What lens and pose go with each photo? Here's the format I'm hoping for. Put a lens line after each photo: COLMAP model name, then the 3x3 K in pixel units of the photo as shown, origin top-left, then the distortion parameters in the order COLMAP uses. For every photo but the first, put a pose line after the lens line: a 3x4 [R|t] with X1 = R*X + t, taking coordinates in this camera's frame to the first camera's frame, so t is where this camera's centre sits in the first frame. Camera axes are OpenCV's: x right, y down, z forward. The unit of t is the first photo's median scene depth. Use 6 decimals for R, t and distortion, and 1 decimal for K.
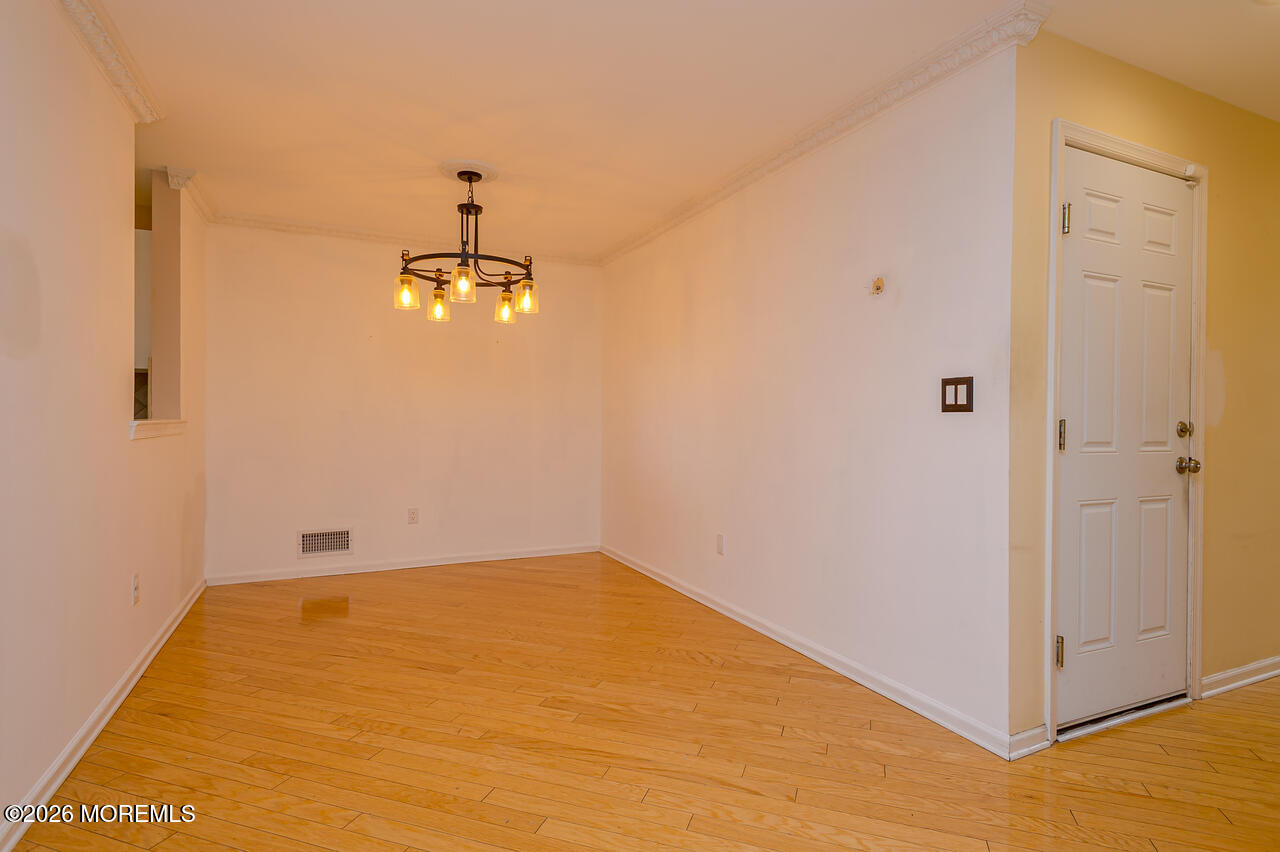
lens RADIAL K [[623.6, 0, 645.4], [0, 623.6, 425.1], [0, 0, 1]] dist [0.002167, -0.000155]
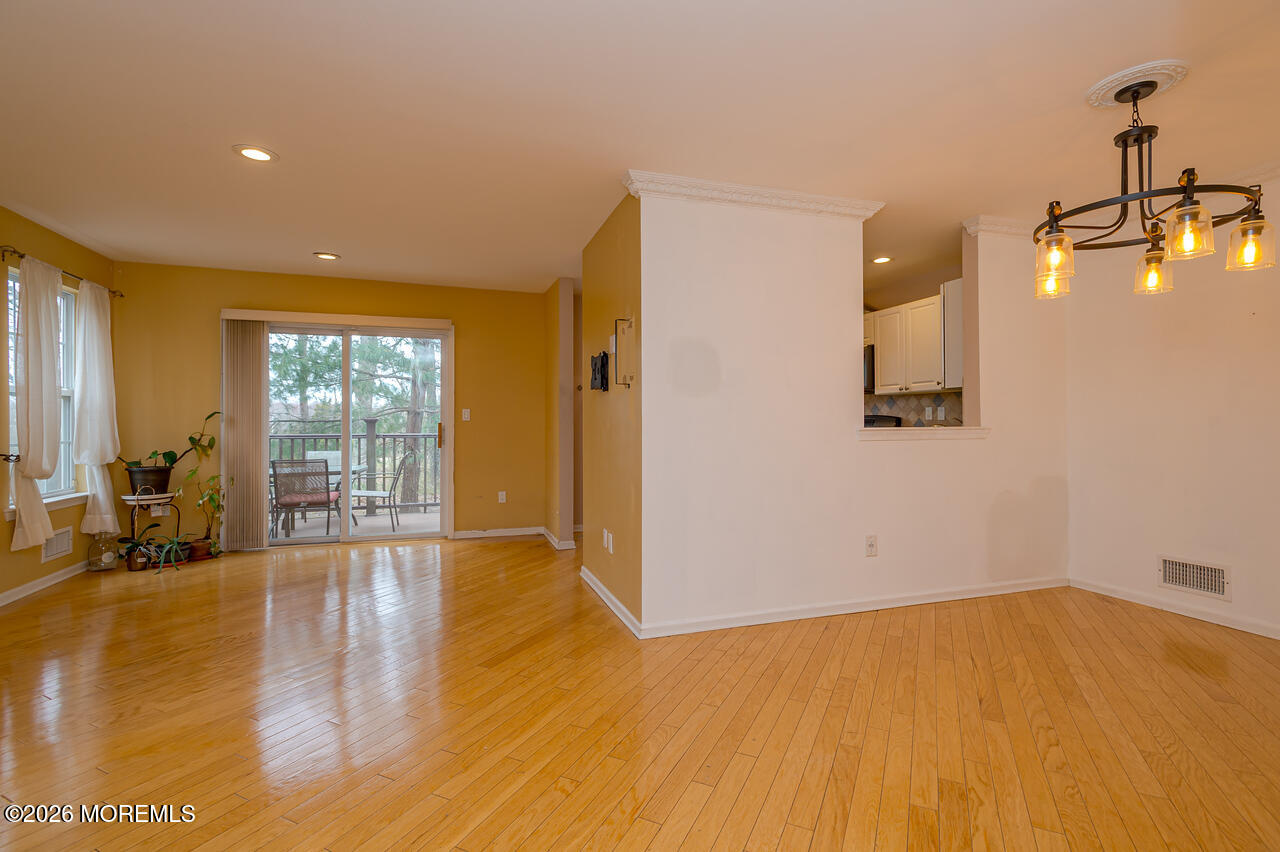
lens RADIAL K [[594.0, 0, 646.2], [0, 594.0, 424.1], [0, 0, 1]] dist [0.002546, -0.000287]
pose [[-0.106527, -0.004928, -0.994298, 0.476286], [-0.006355, 0.999971, -0.004275, -0.005170], [0.994290, 0.005863, -0.106555, 0.516821]]
